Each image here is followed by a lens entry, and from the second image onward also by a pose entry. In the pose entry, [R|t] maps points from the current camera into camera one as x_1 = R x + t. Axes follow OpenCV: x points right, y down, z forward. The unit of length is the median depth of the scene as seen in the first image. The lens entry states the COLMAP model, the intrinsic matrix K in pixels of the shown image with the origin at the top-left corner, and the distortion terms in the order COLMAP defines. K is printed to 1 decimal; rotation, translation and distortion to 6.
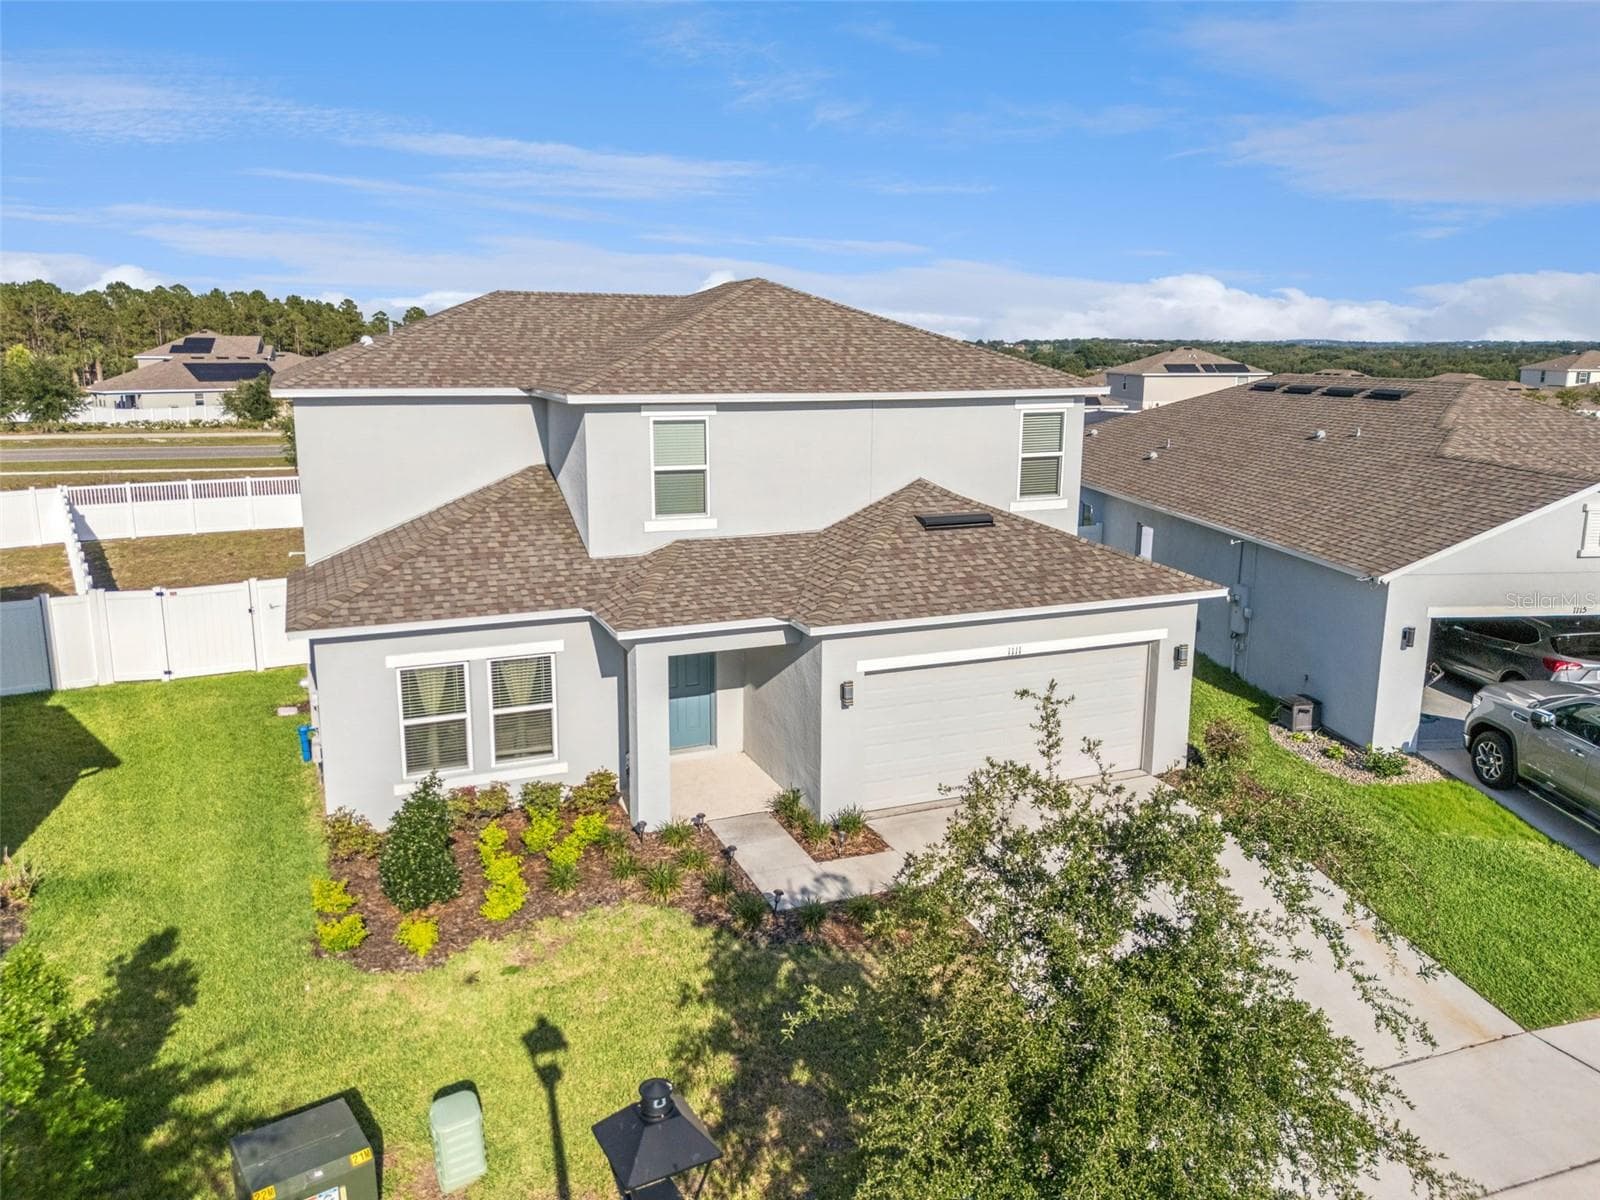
lens RADIAL K [[1181.3, 0, 804.8], [0, 1181.3, 599.4], [0, 0, 1]] dist [0.004231, -0.003713]
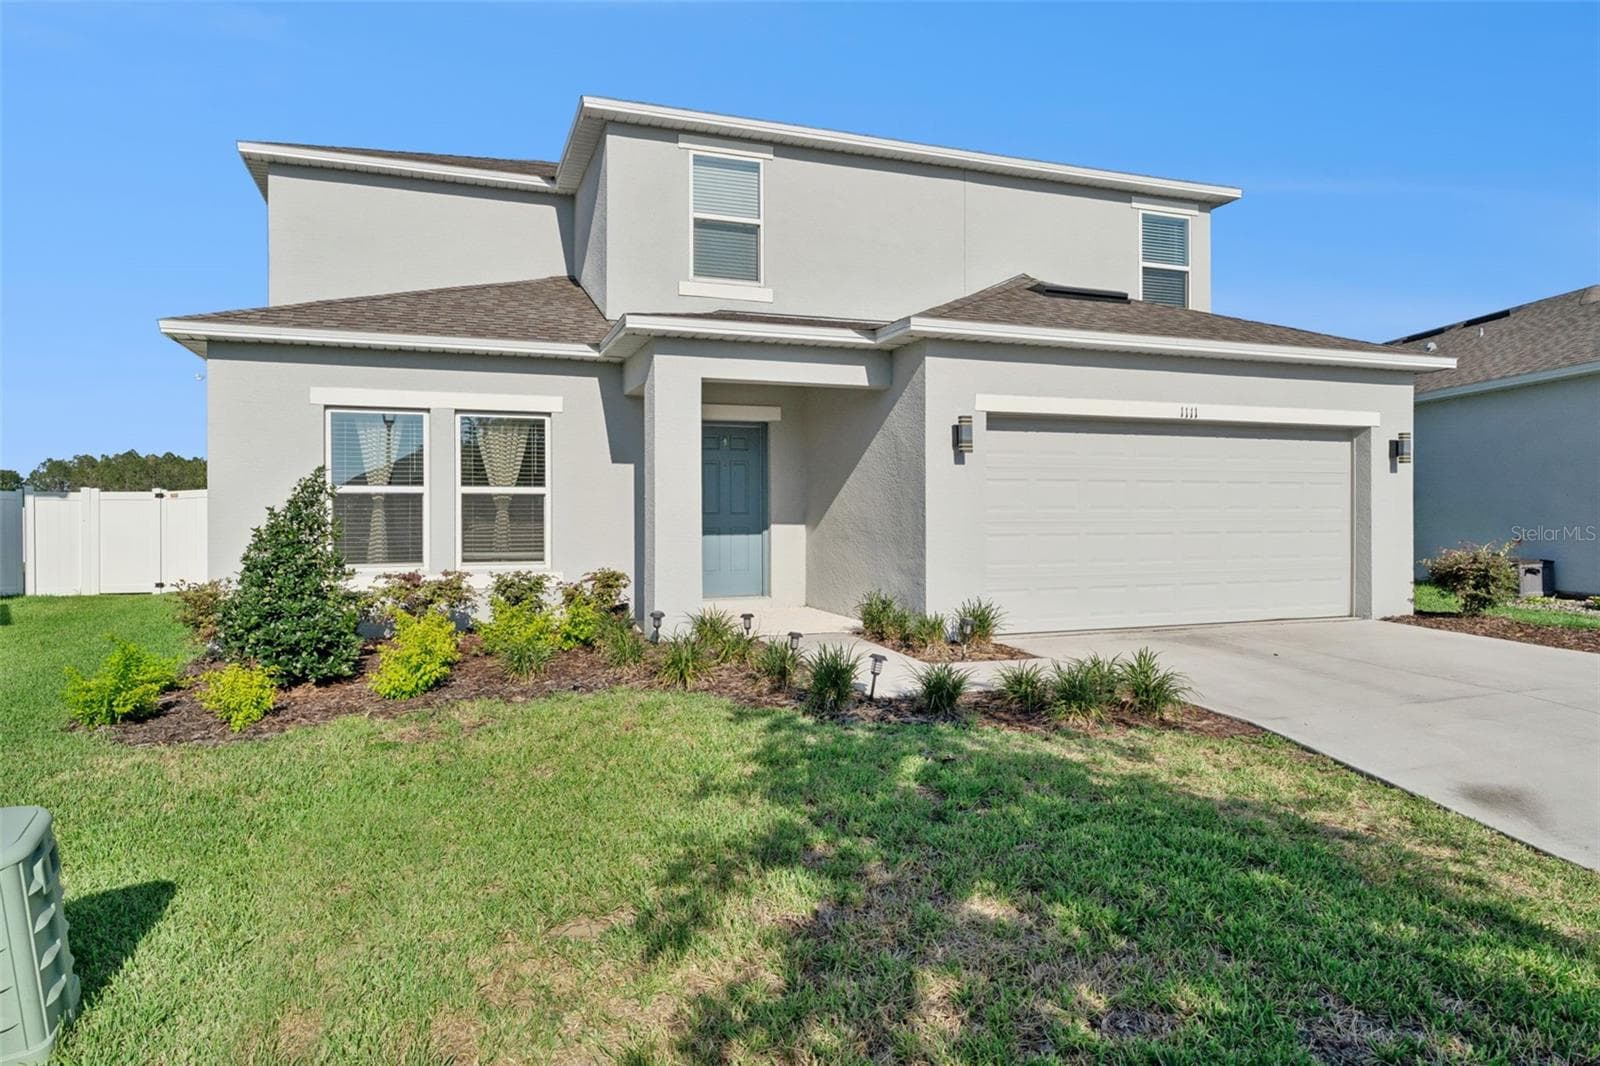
lens RADIAL K [[942.7, 0, 795.0], [0, 942.7, 538.1], [0, 0, 1]] dist [-0.005195, 0.002163]
pose [[0.998957, -0.006048, -0.045249, -0.034936], [-0.002623, 0.981944, -0.189153, 0.228957], [0.045576, 0.189074, 0.980905, 0.448241]]
